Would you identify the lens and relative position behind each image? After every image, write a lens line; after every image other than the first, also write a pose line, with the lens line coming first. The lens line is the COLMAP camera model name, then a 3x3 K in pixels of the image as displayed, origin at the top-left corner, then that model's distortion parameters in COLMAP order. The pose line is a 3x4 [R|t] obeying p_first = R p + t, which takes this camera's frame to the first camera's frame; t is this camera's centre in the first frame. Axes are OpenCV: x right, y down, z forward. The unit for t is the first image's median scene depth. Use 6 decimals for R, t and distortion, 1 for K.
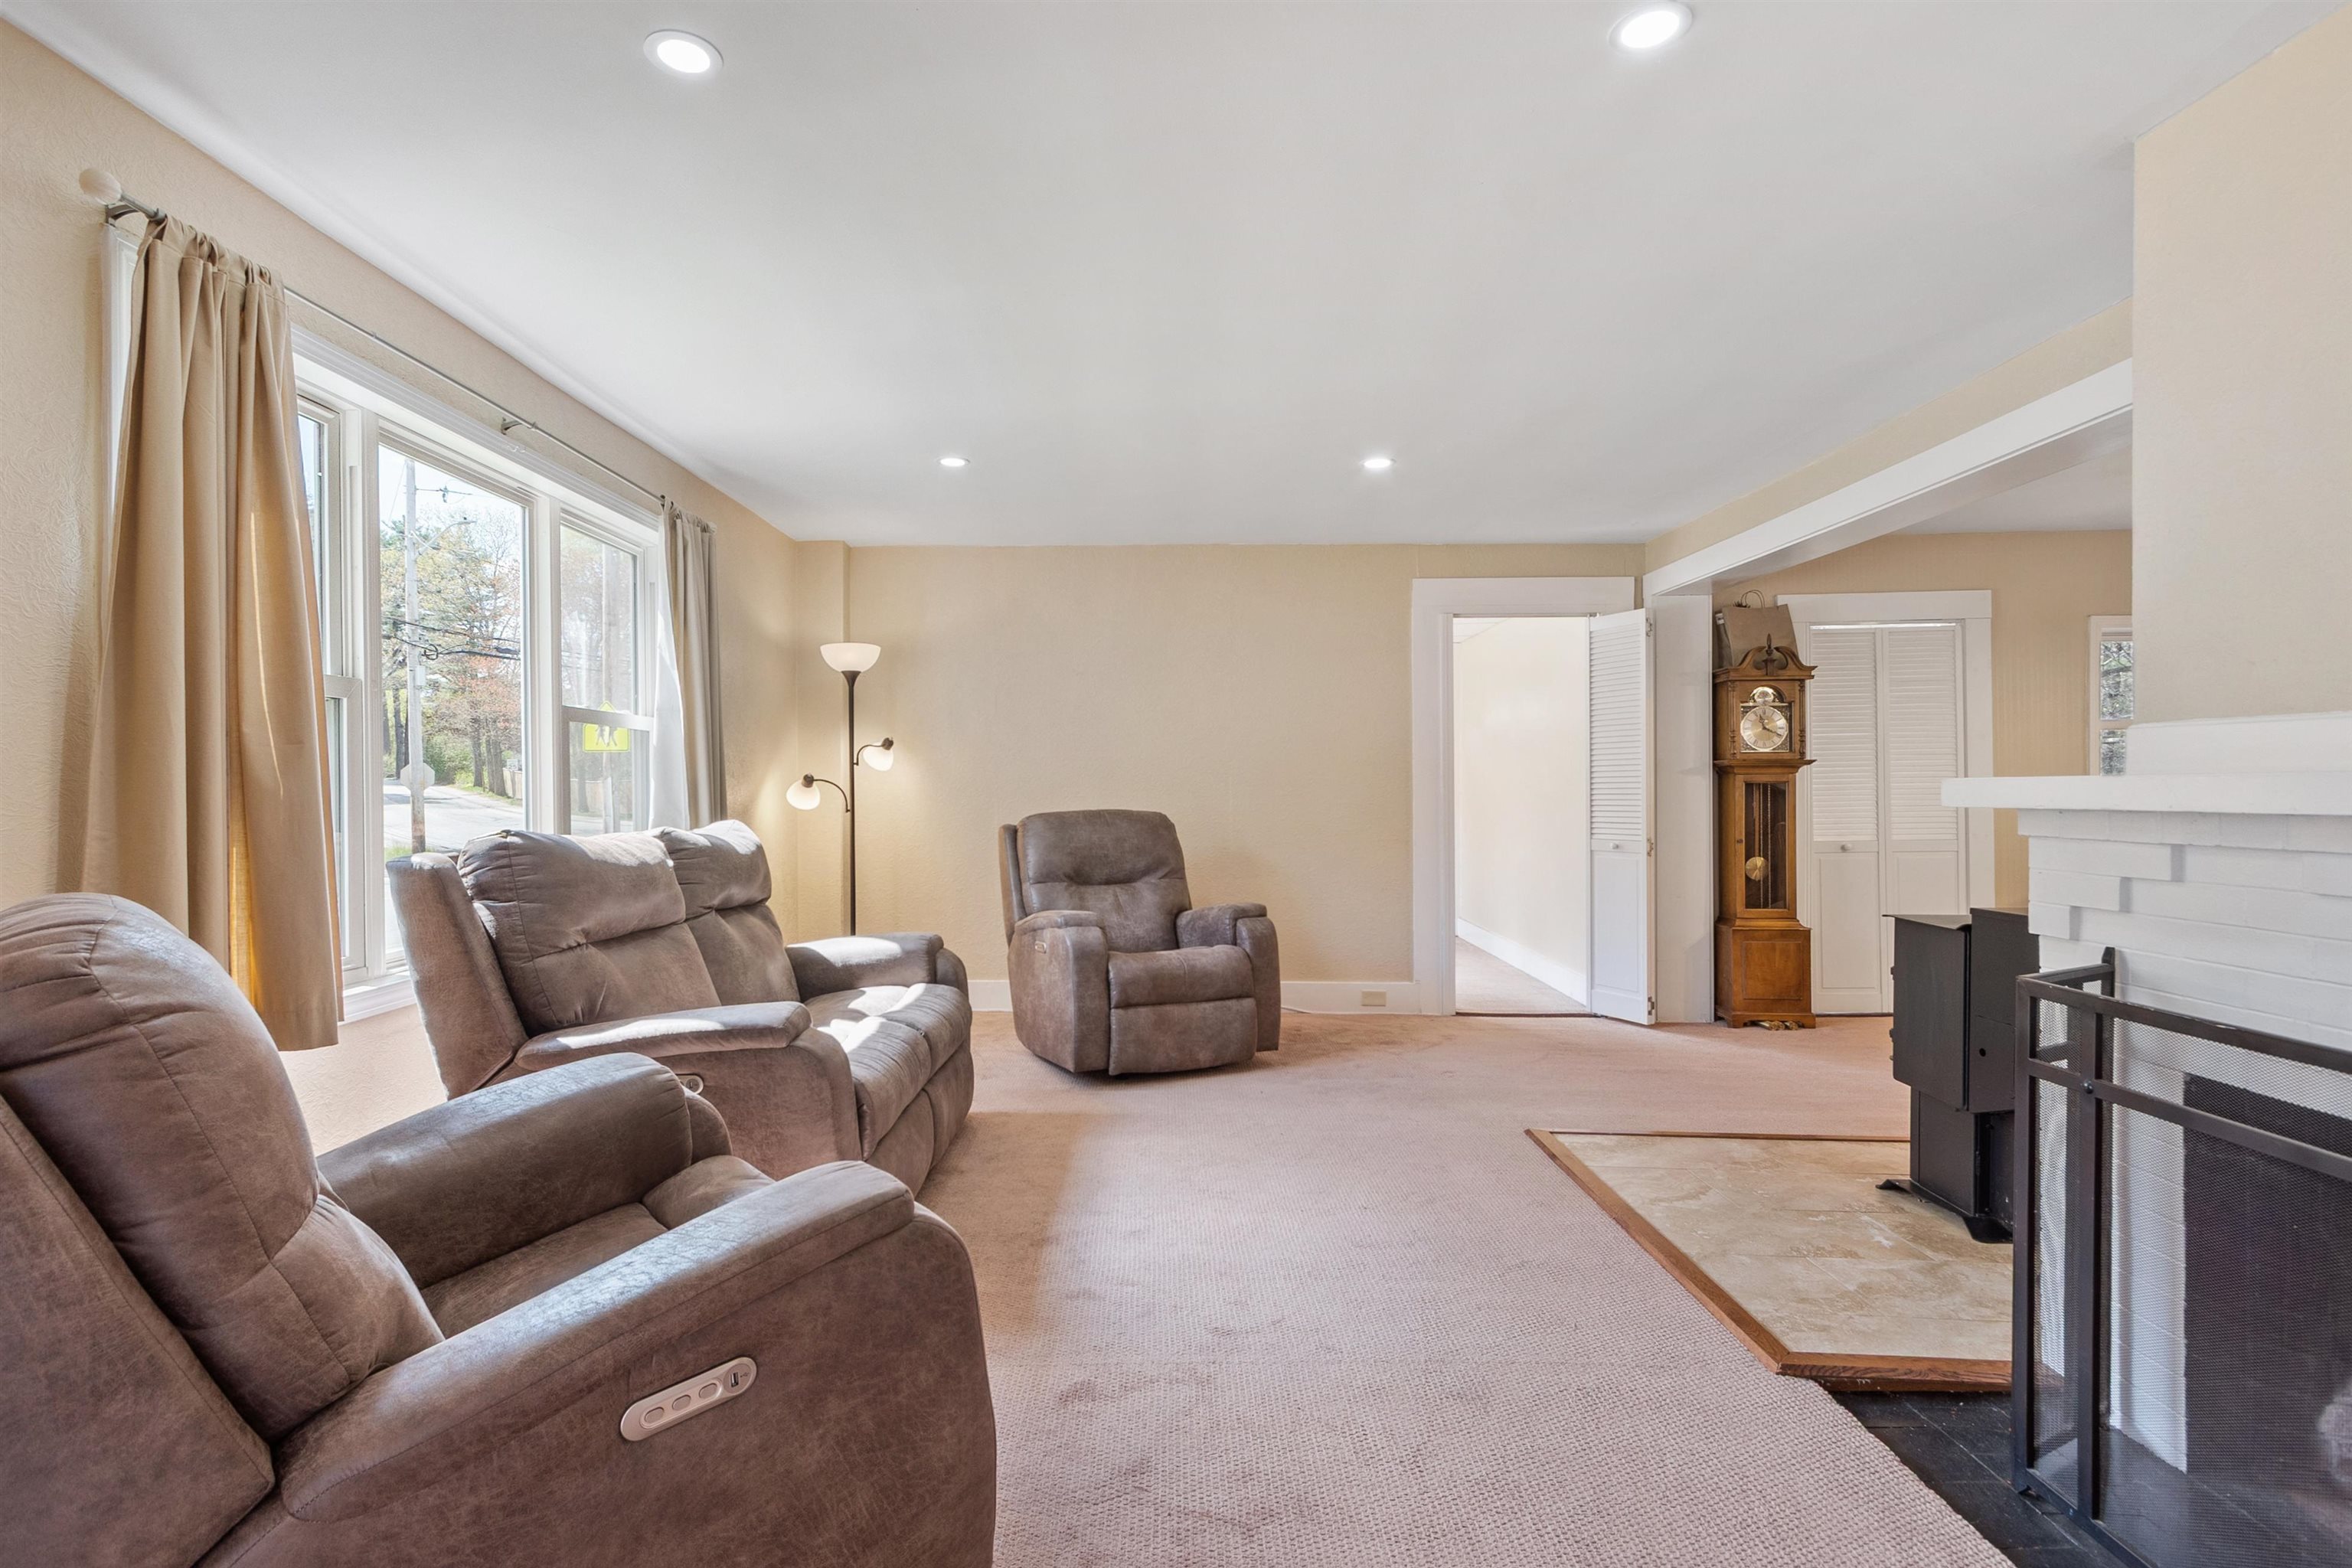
lens RADIAL K [[1128.4, 0, 1121.1], [0, 1128.4, 793.5], [0, 0, 1]] dist [0.001057, -0.002001]
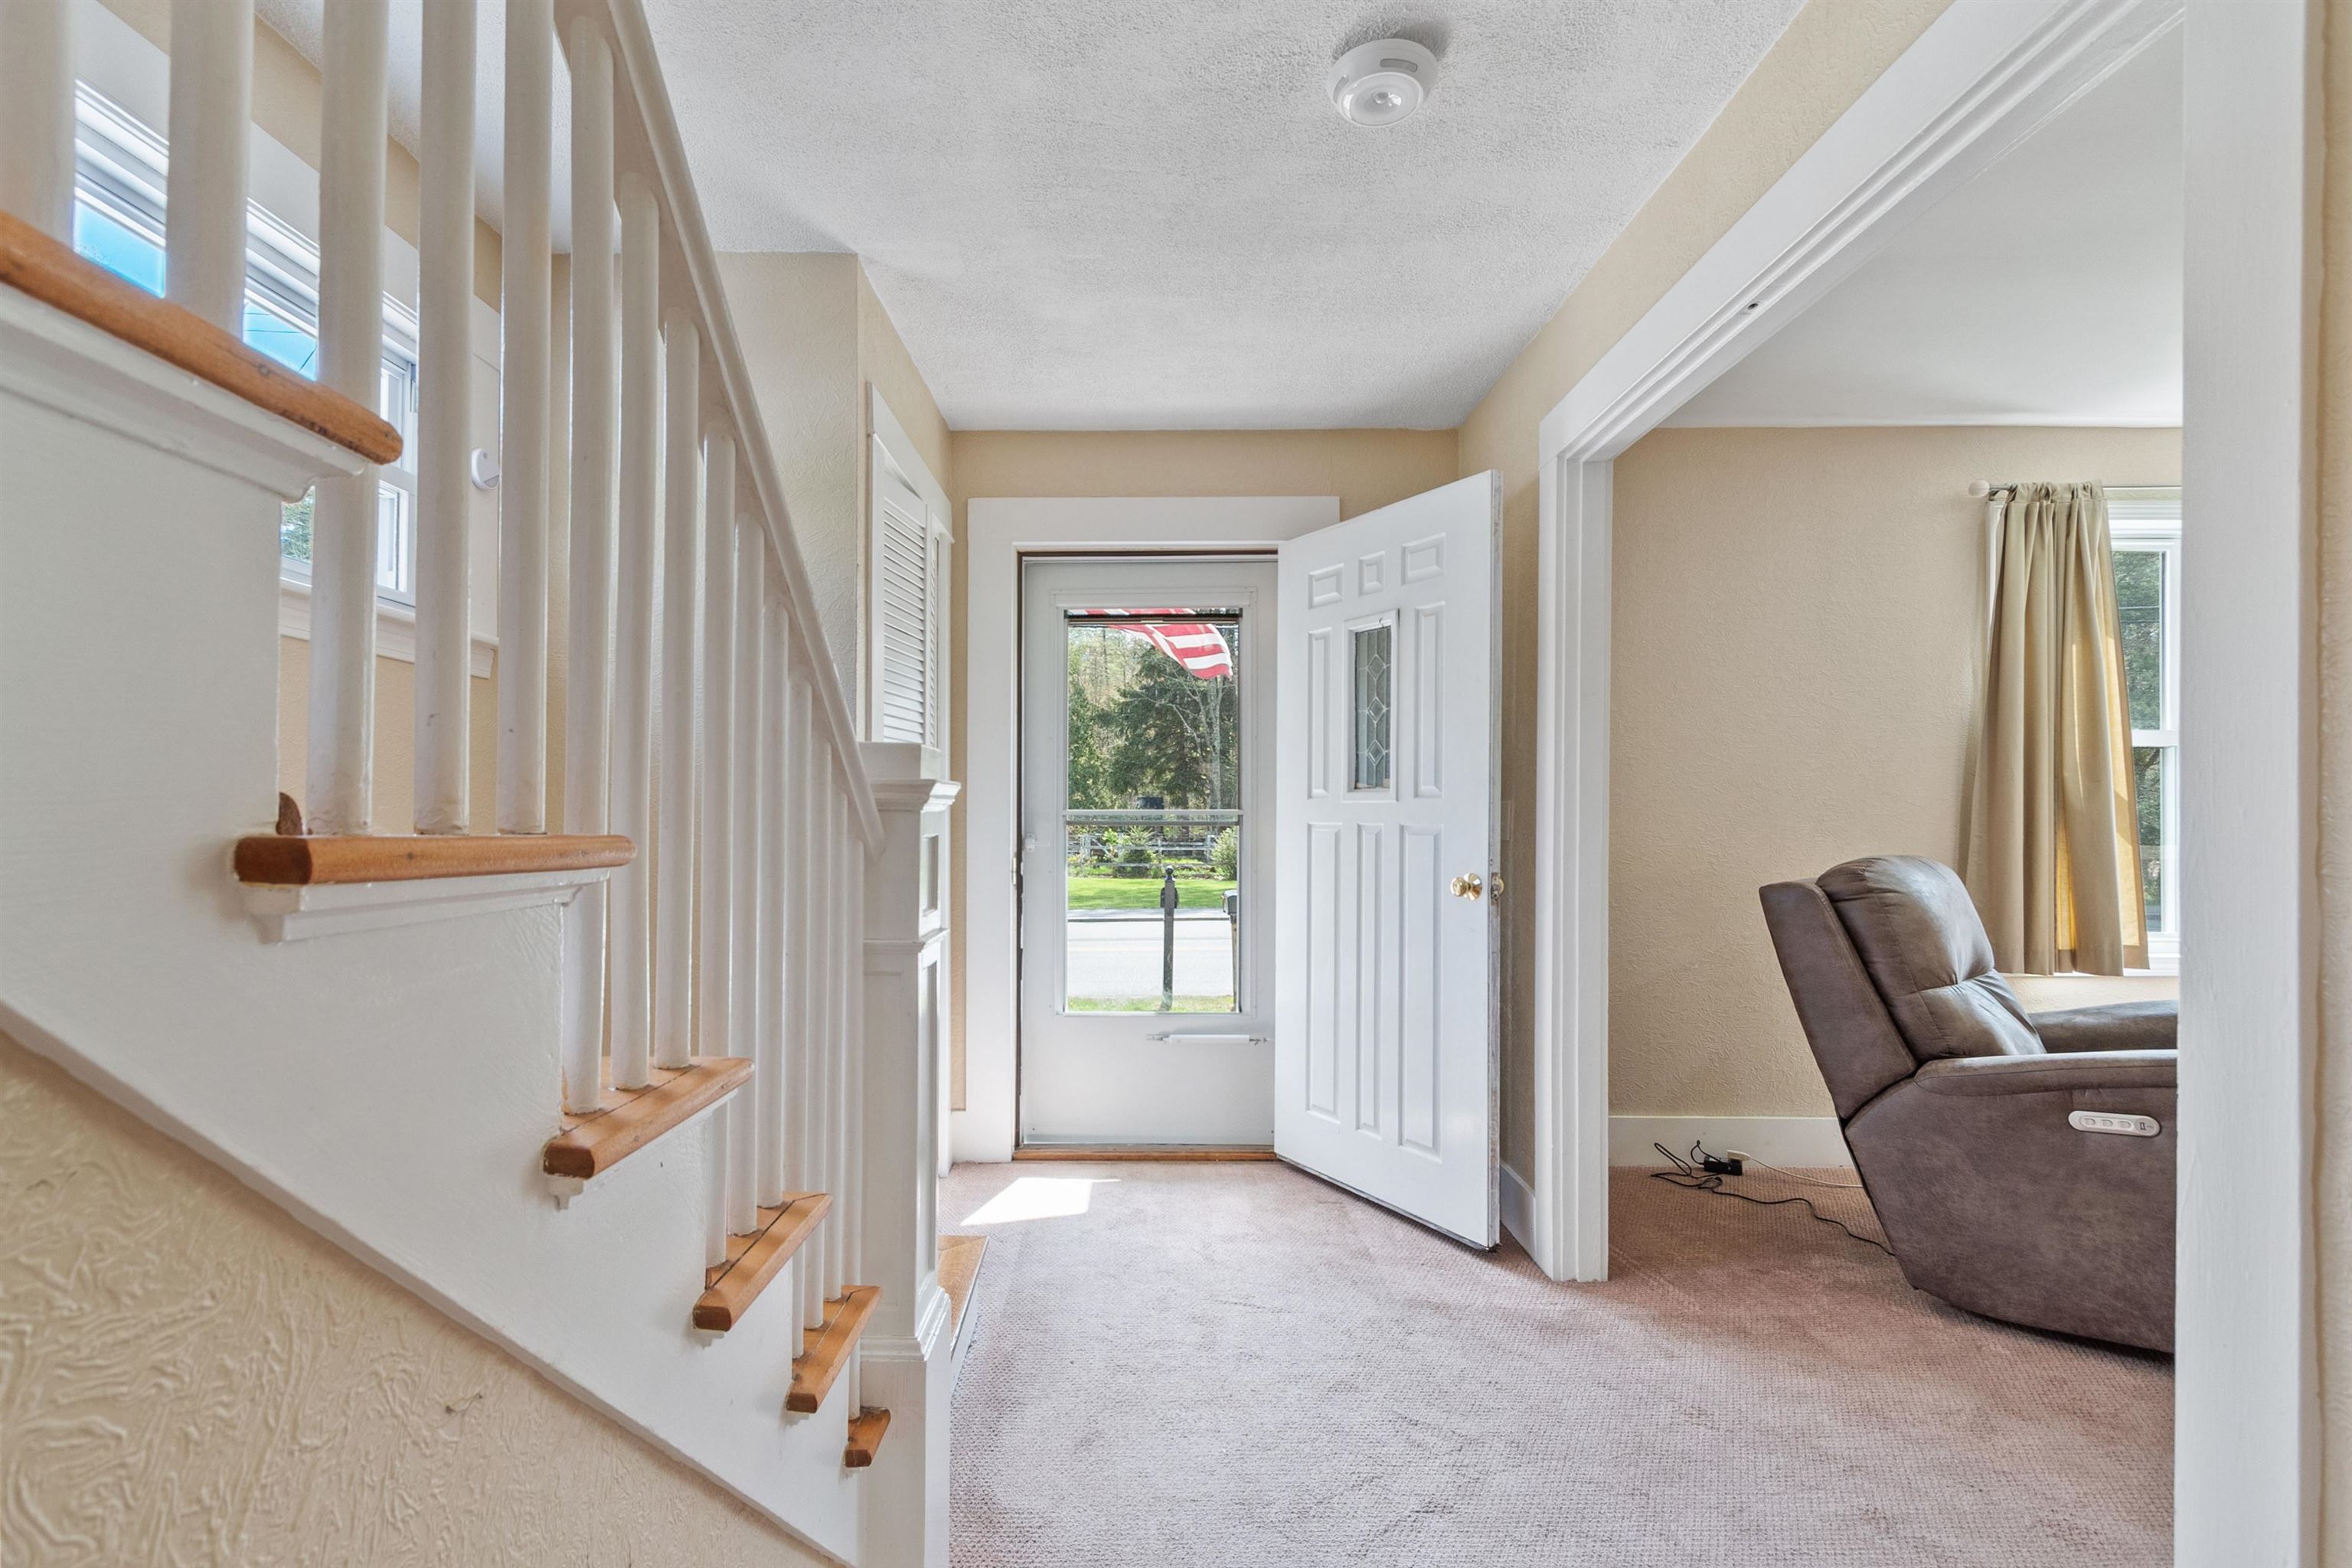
lens RADIAL K [[1128.4, 0, 1169.0], [0, 1128.4, 800.1], [0, 0, 1]] dist [0.001057, -0.002001]
pose [[0.051250, -0.009745, -0.998638, 1.469877], [-0.006905, 0.999925, -0.010112, 0.010933], [0.998662, 0.007413, 0.051179, -0.717840]]
